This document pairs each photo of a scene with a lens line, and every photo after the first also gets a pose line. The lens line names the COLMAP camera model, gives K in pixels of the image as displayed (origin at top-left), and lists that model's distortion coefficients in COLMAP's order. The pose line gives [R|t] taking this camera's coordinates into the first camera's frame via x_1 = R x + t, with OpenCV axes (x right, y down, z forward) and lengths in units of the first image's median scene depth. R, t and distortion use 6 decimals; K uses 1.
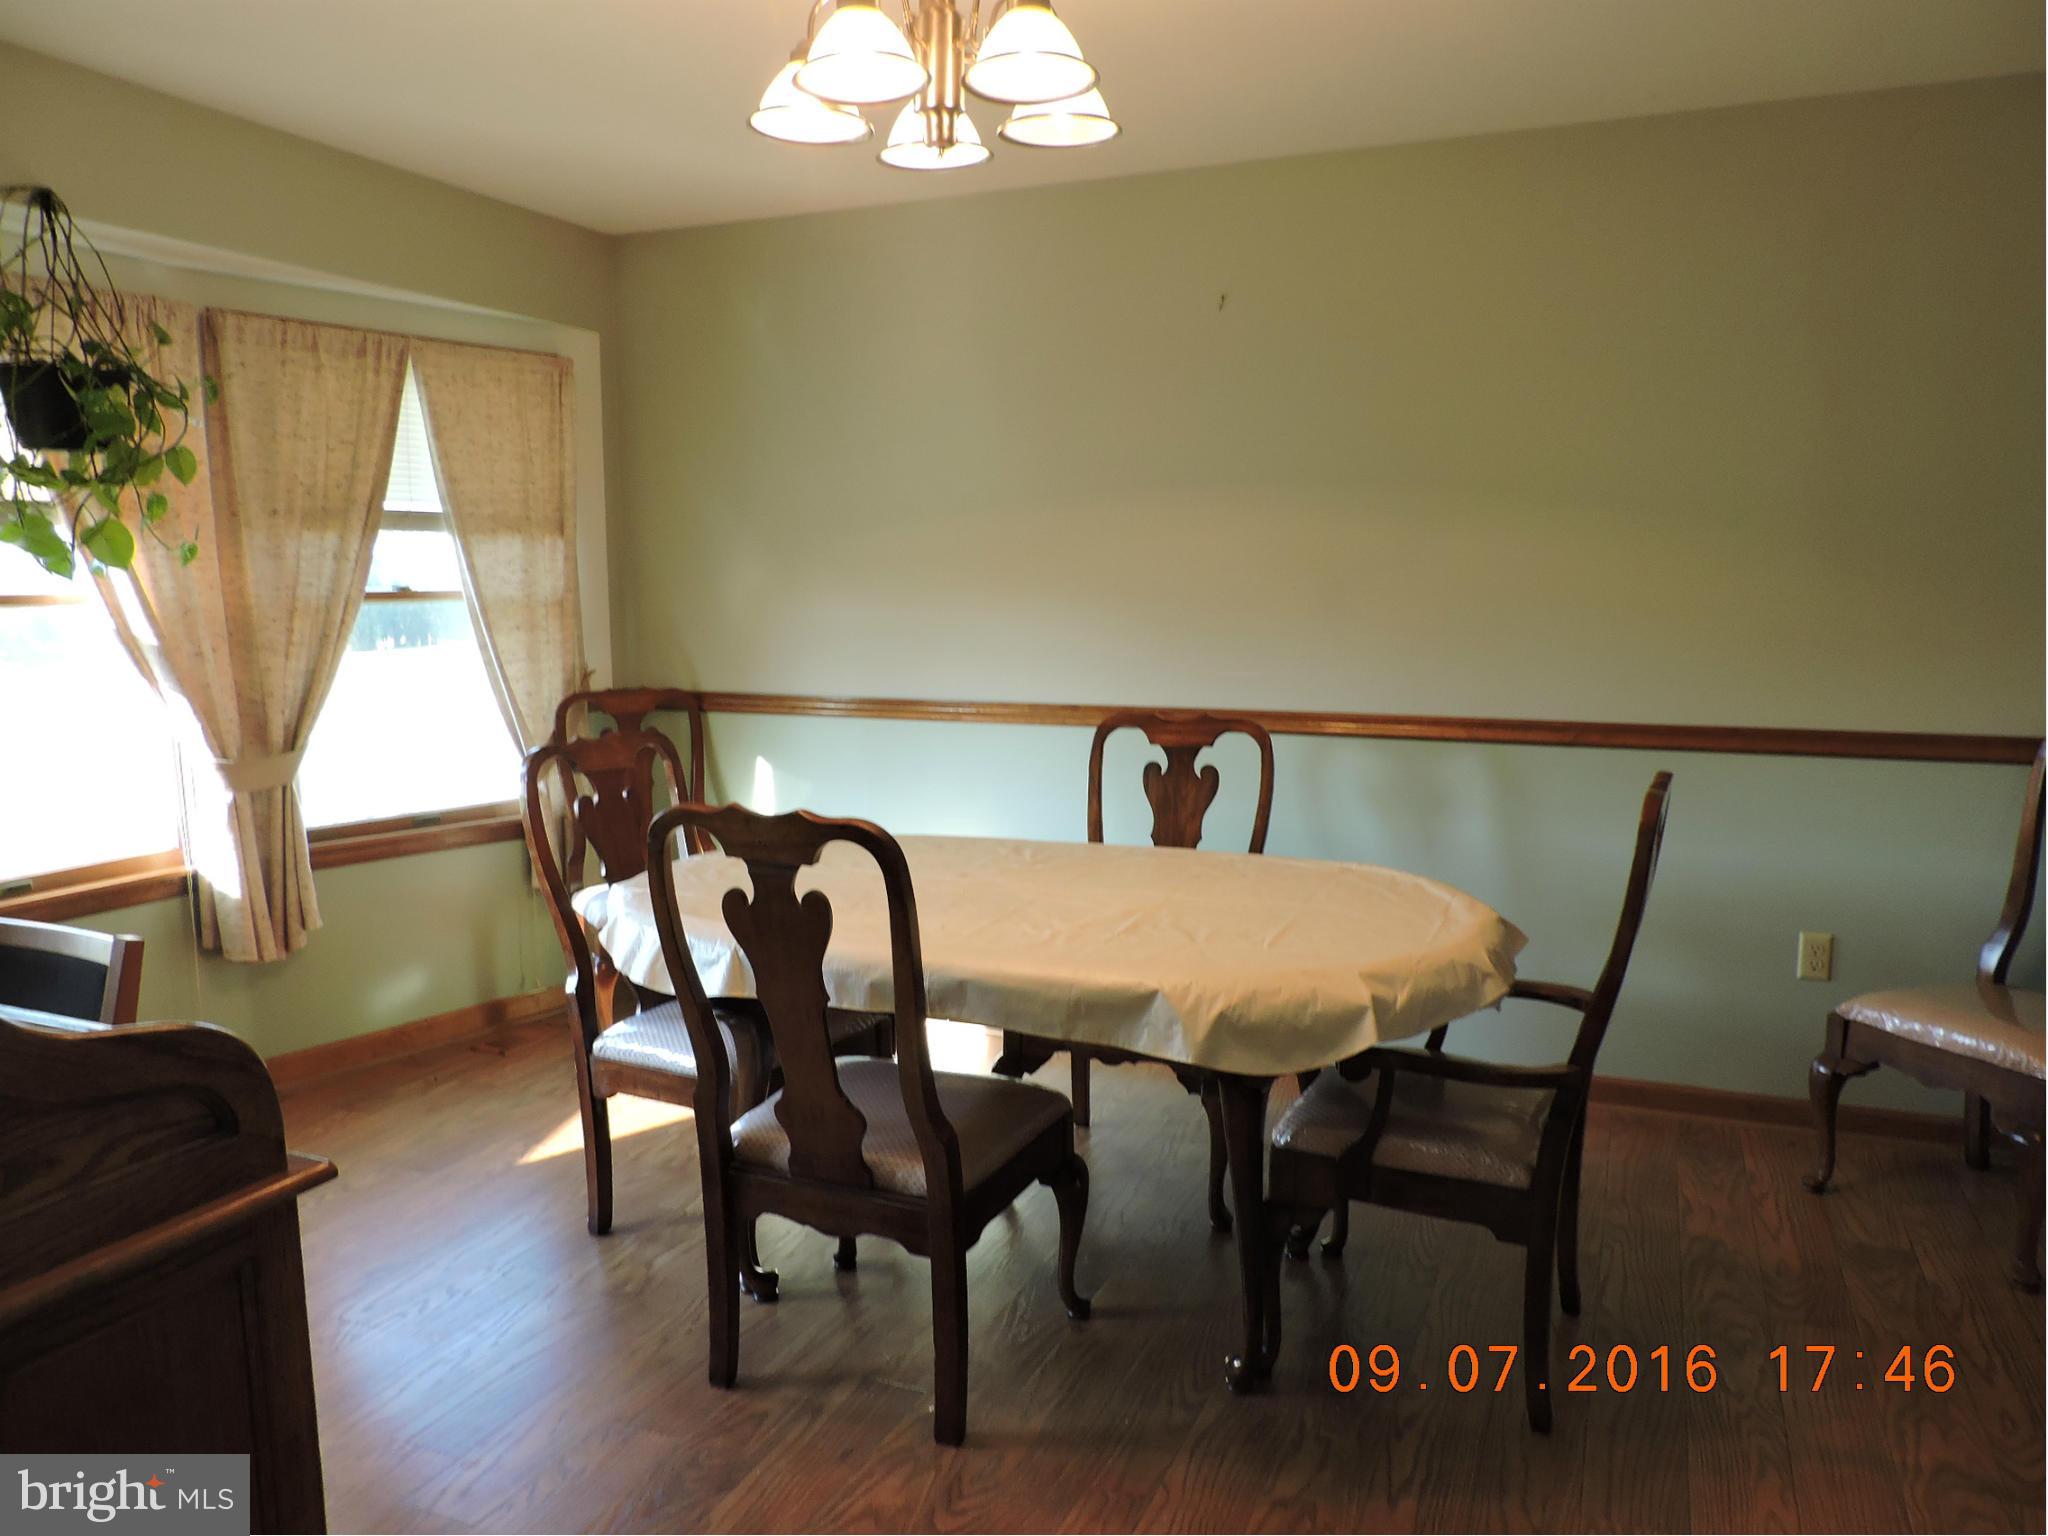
lens RADIAL K [[1455.8, 0, 1029.0], [0, 1455.8, 778.0], [0, 0, 1]] dist [-0.024673, 0.000118]
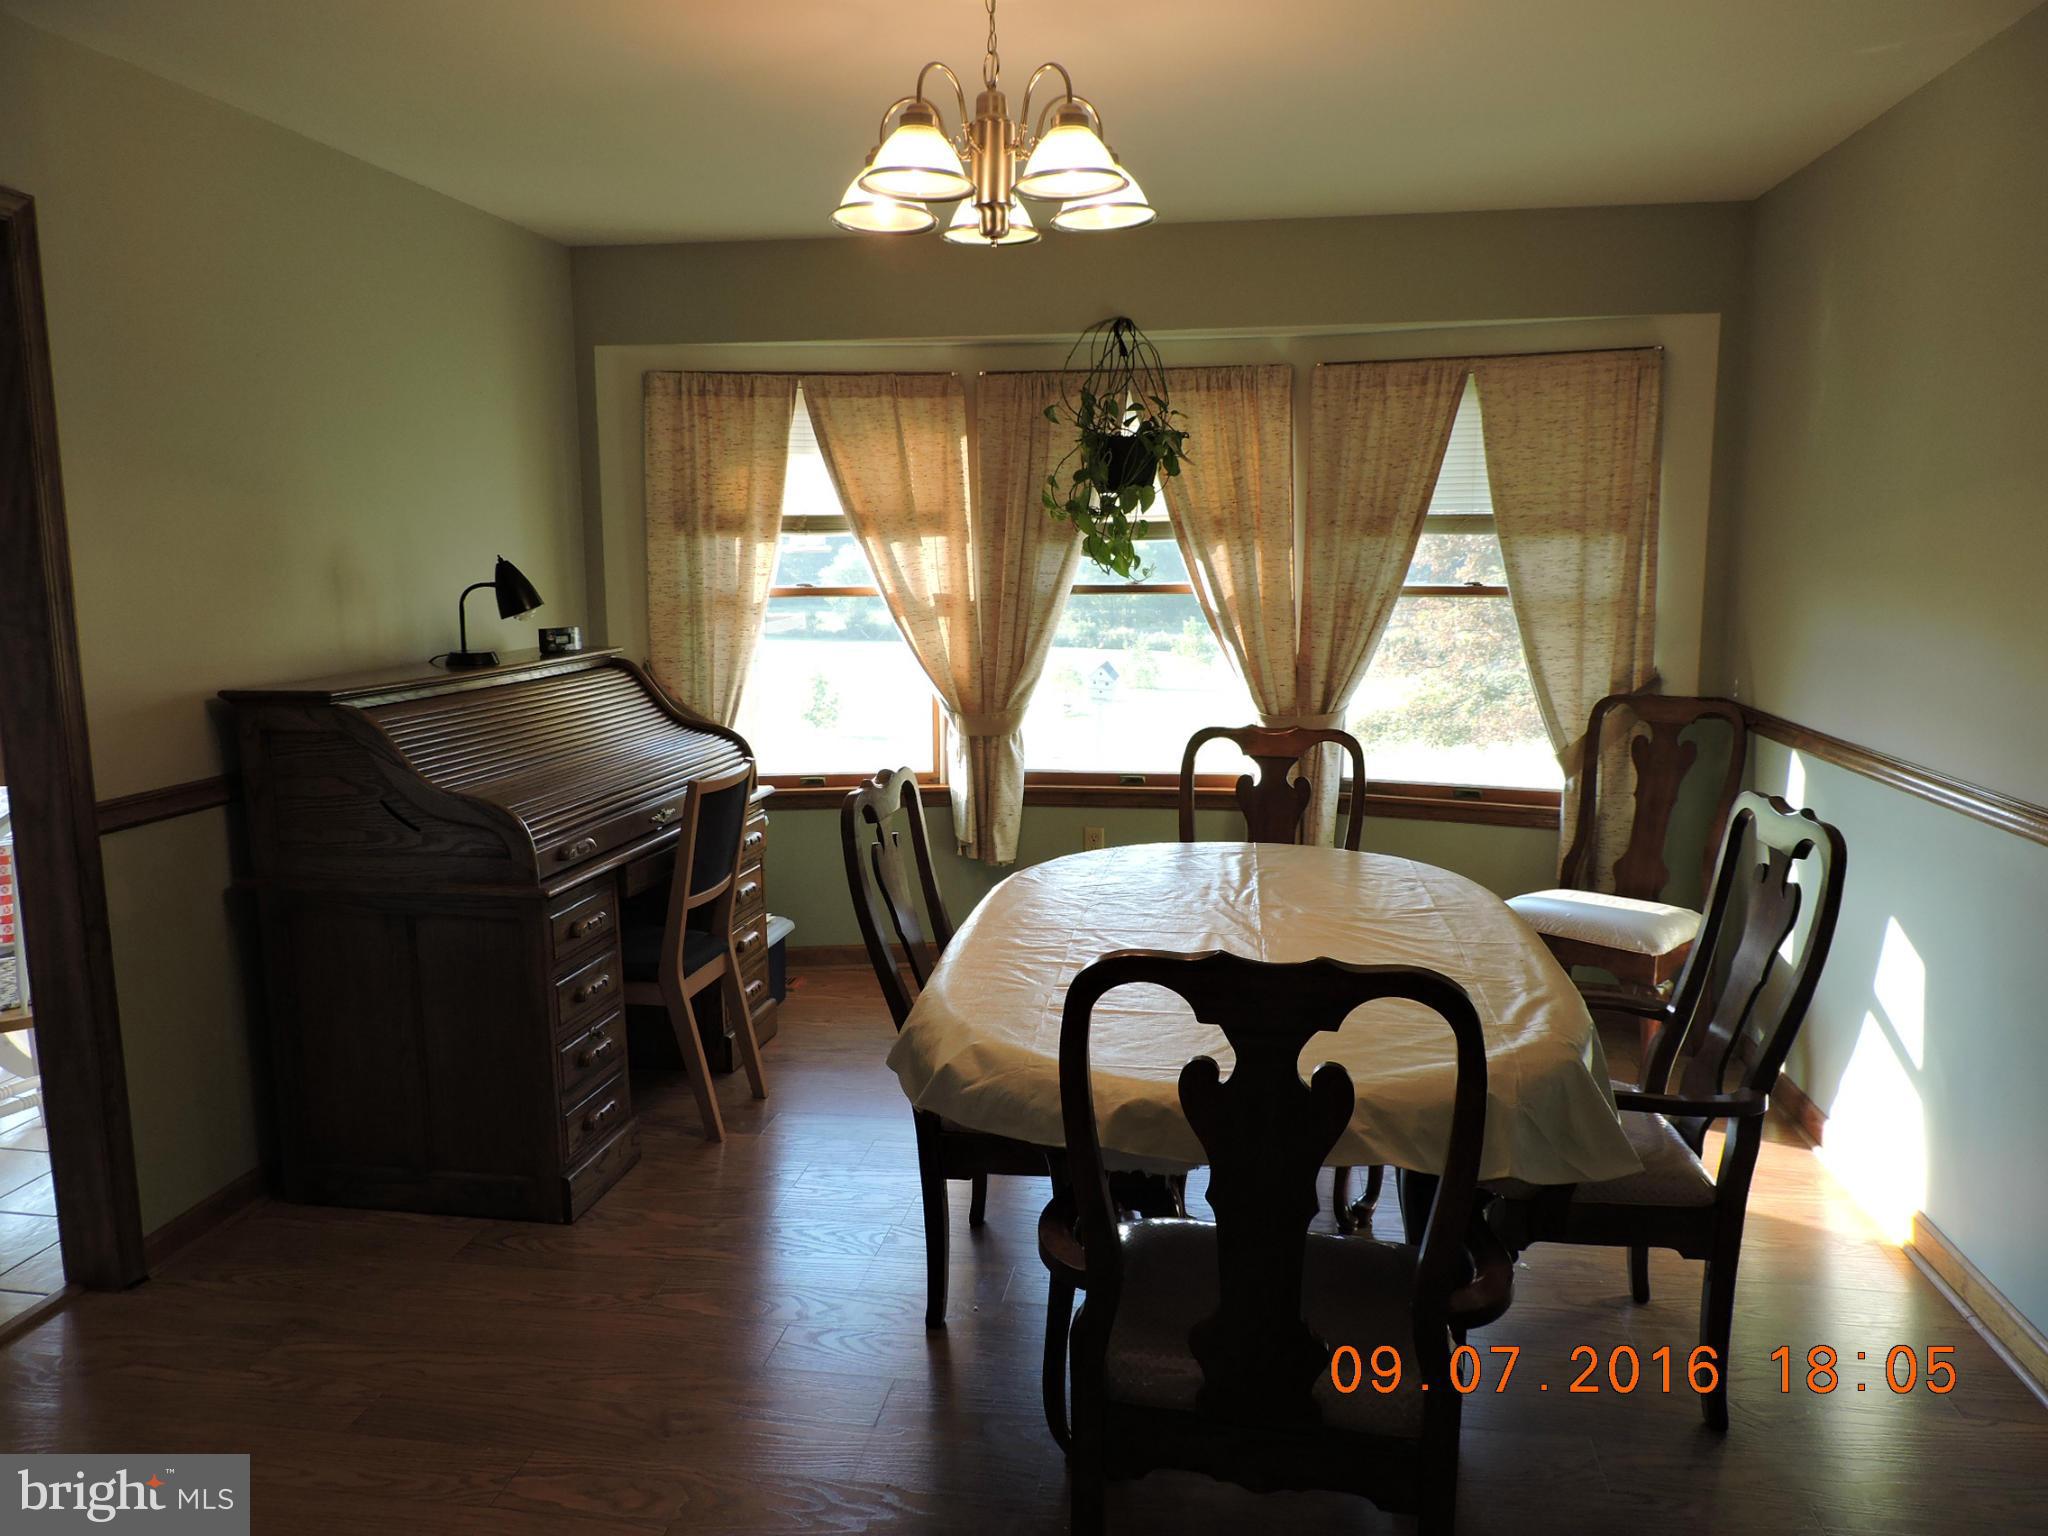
lens RADIAL K [[1455.8, 0, 1029.6], [0, 1455.8, 764.0], [0, 0, 1]] dist [-0.024673, 0.000118]
pose [[0.272862, 0.155880, -0.949341, 0.577545], [-0.116019, 0.984916, 0.128375, -0.102109], [0.955032, 0.075113, 0.286831, 0.380027]]
